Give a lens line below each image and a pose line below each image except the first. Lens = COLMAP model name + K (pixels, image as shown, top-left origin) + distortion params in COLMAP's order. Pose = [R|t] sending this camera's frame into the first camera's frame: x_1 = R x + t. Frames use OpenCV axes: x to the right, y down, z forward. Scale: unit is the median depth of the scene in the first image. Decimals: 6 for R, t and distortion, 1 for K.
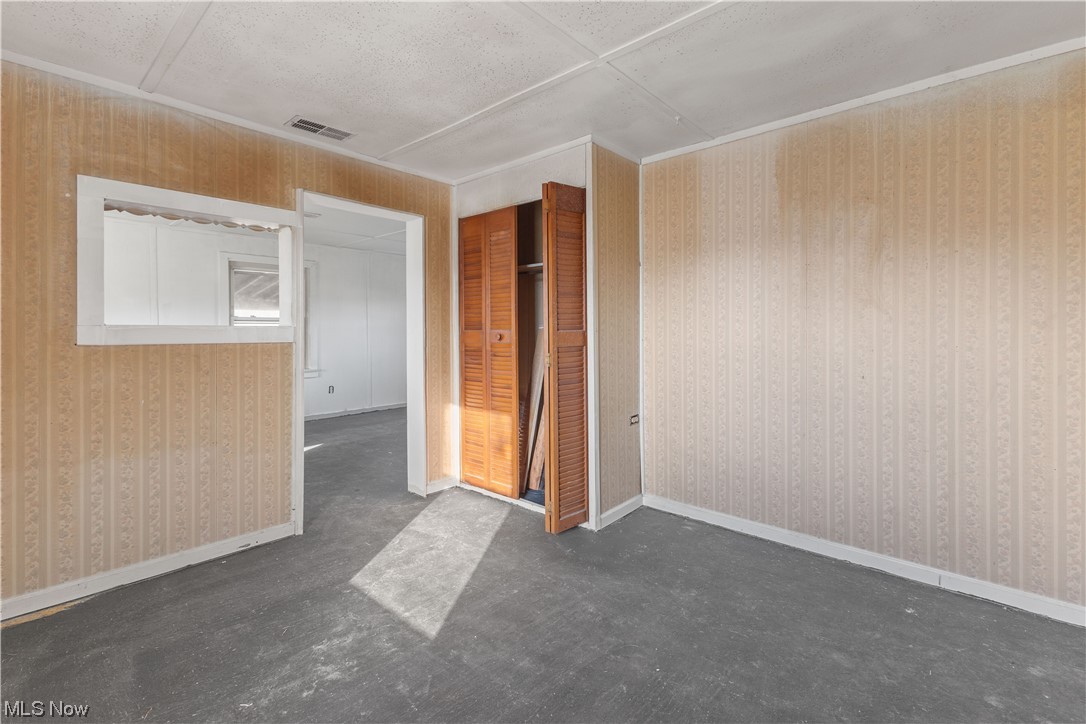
lens RADIAL K [[480.9, 0, 546.1], [0, 480.9, 330.2], [0, 0, 1]] dist [0.009231, 0.000192]
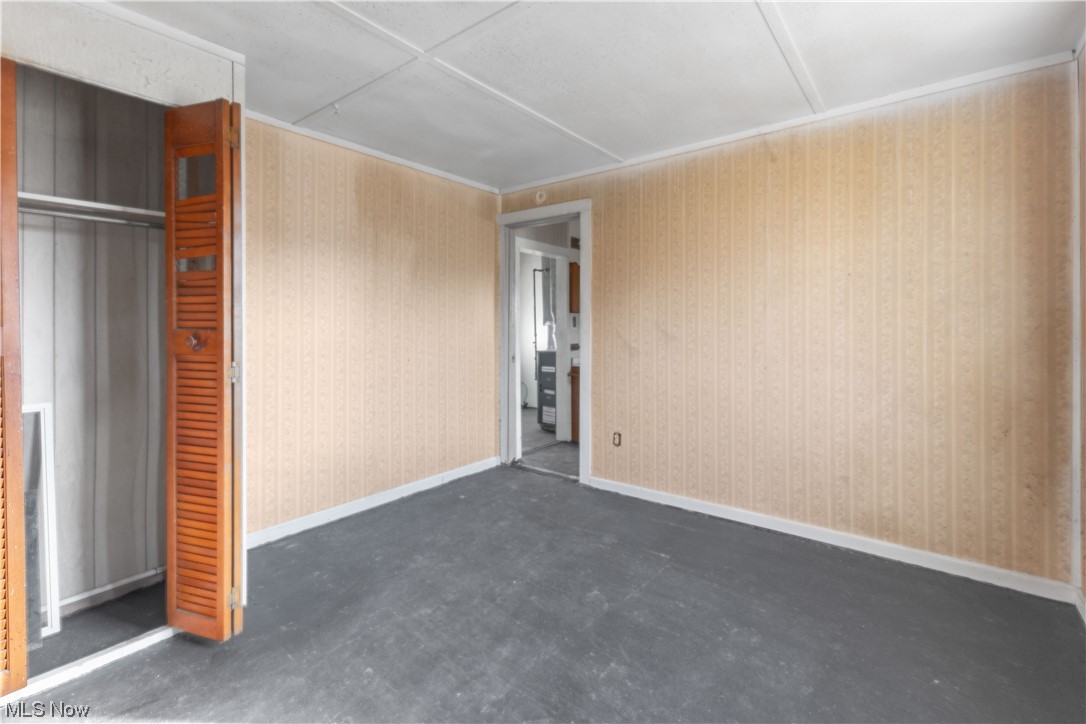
lens RADIAL K [[480.9, 0, 545.3], [0, 480.9, 322.6], [0, 0, 1]] dist [0.009231, 0.000192]
pose [[-0.067085, 0.010415, 0.997693, -0.762772], [0.006433, 0.999929, -0.010006, 0.004921], [-0.997727, 0.005746, -0.067148, 0.695606]]
